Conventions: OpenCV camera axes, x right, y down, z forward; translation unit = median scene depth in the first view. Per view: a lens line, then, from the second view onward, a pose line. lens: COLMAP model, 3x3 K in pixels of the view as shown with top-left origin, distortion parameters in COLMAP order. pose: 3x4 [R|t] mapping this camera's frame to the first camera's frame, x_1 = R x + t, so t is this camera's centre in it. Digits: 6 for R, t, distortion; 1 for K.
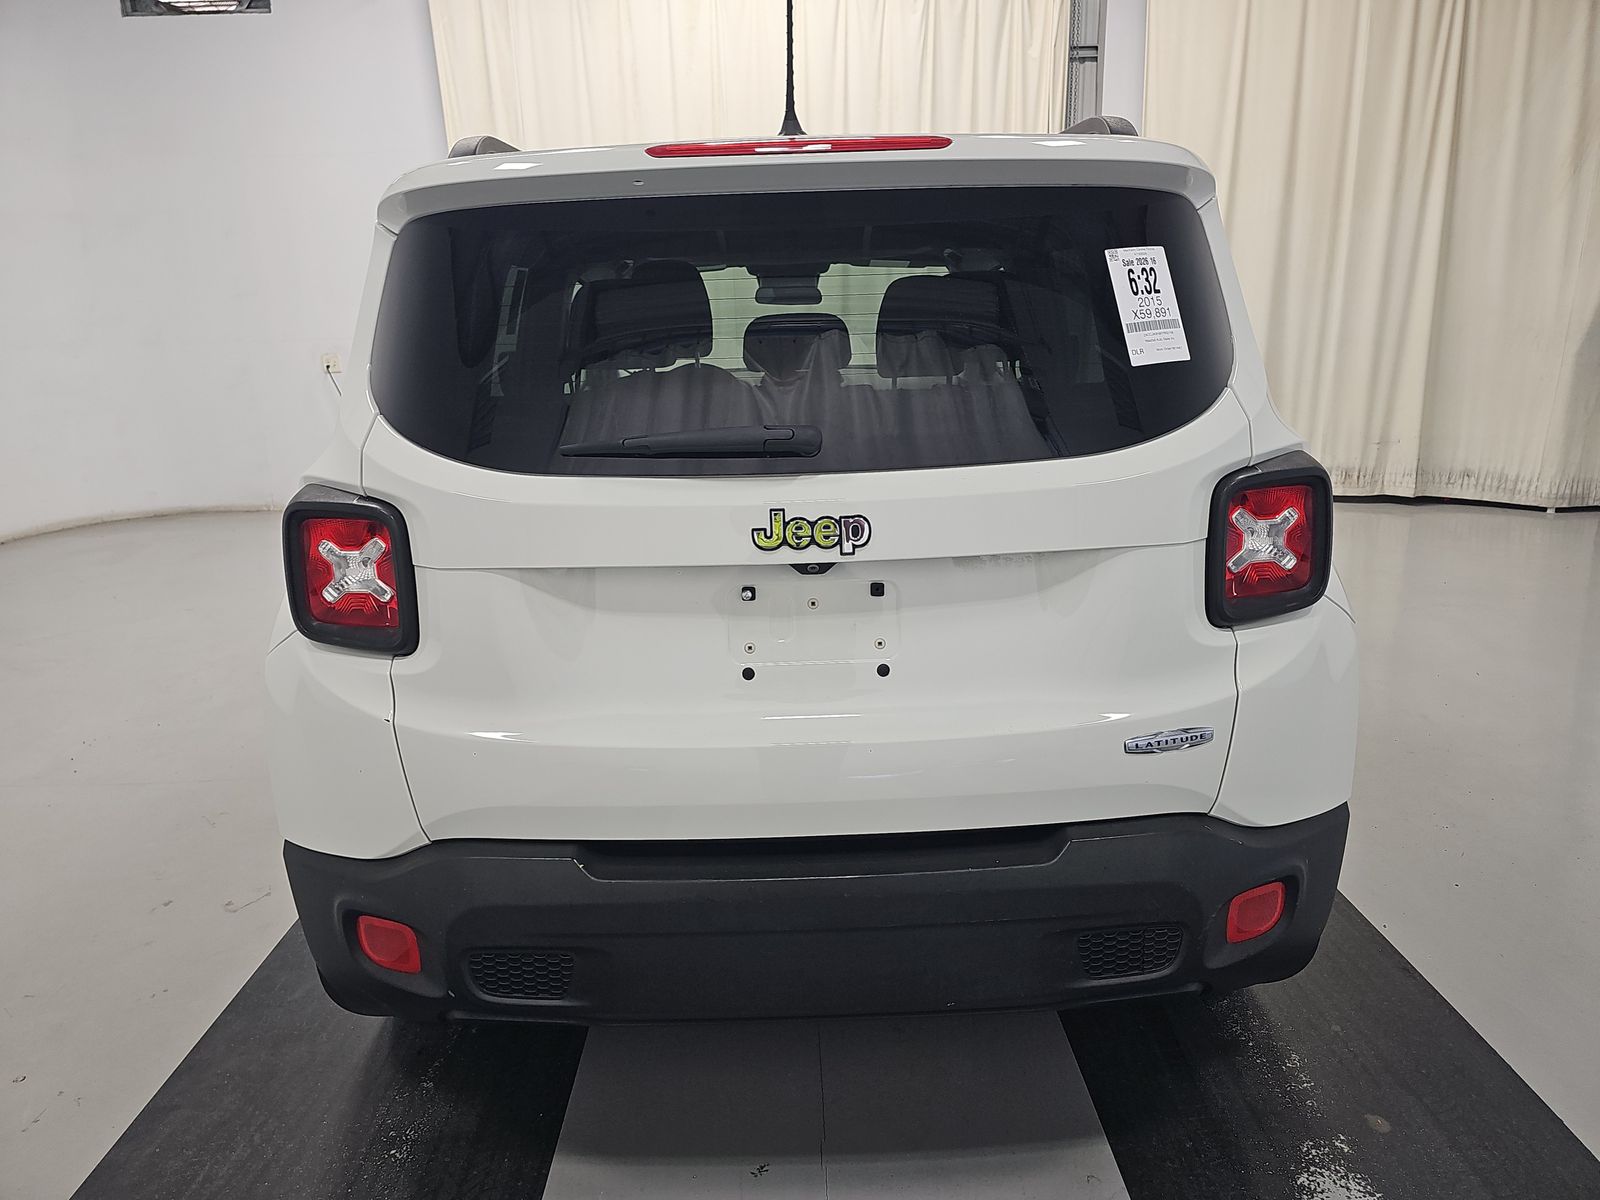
lens RADIAL K [[1113.4, 0, 798.8], [0, 1113.4, 597.7], [0, 0, 1]] dist [0.005660, 0.009070]
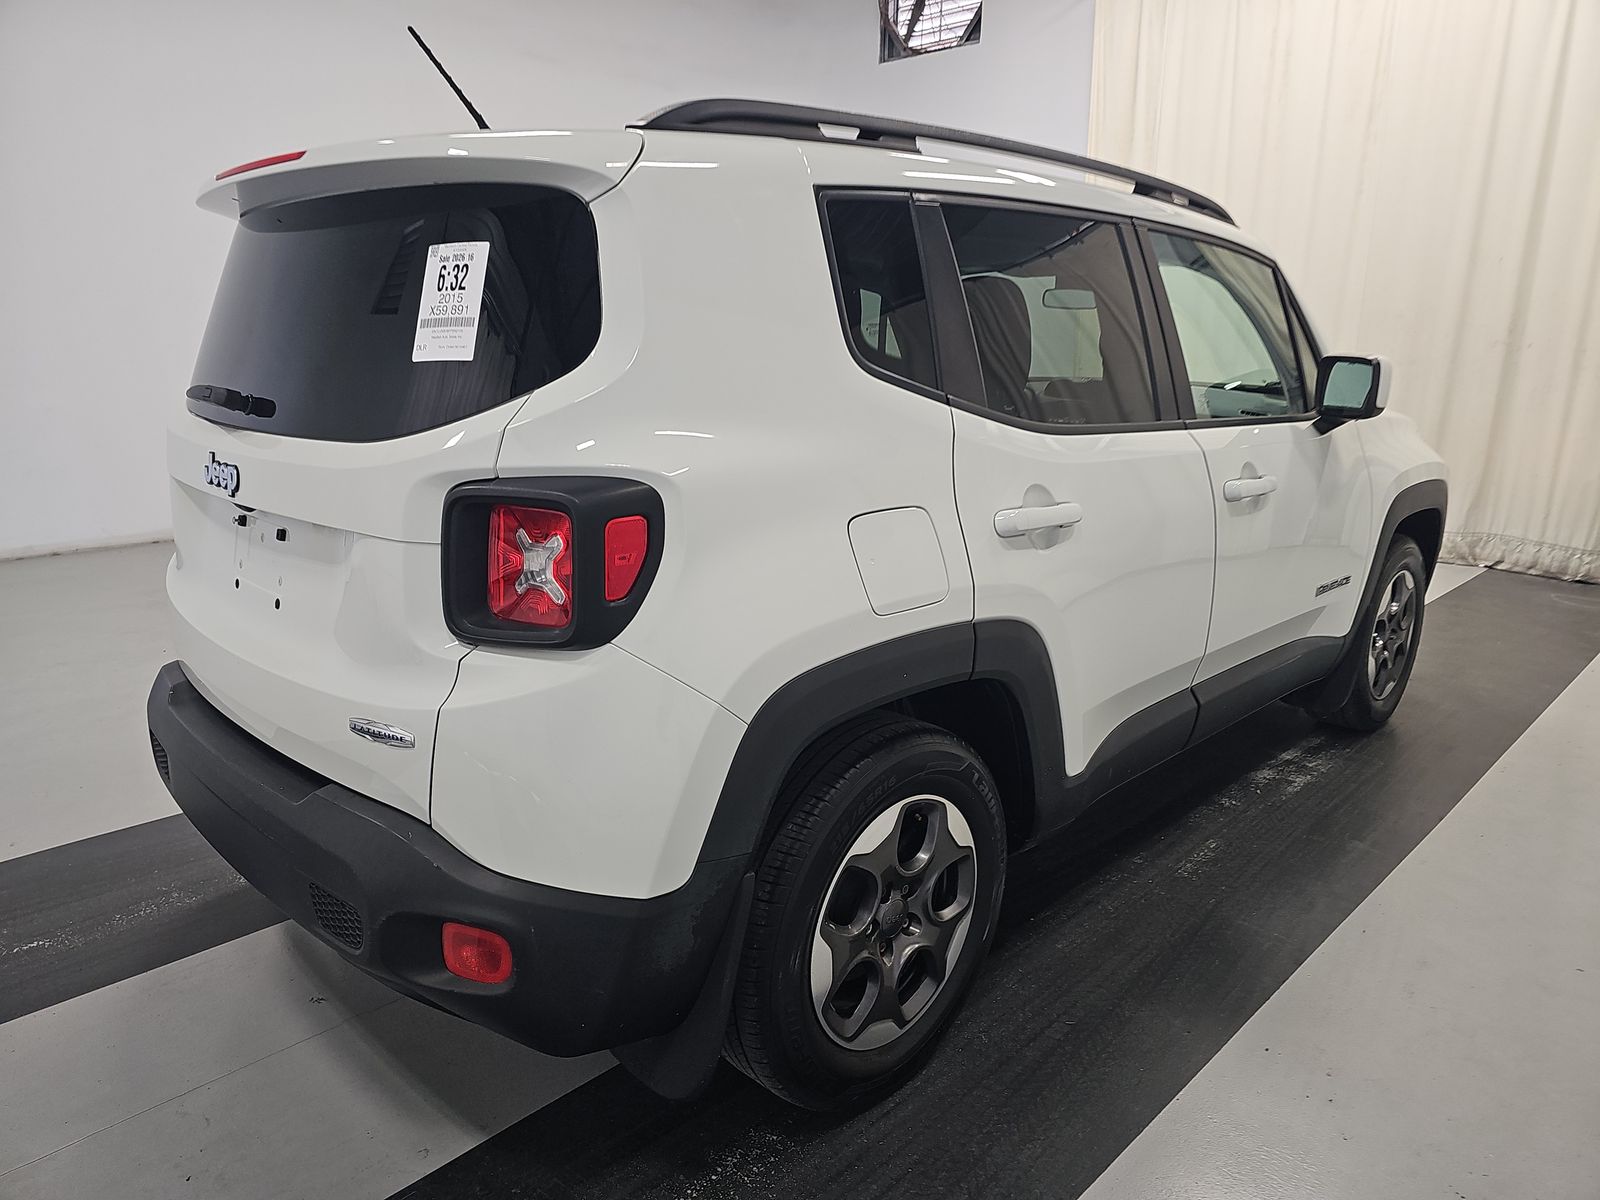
lens RADIAL K [[1113.4, 0, 801.2], [0, 1113.4, 601.9], [0, 0, 1]] dist [0.005660, 0.009070]
pose [[0.684261, 0.211194, -0.697985, 1.268788], [-0.210506, 0.973603, 0.088223, -0.155308], [0.698193, 0.086563, 0.710657, 0.534654]]
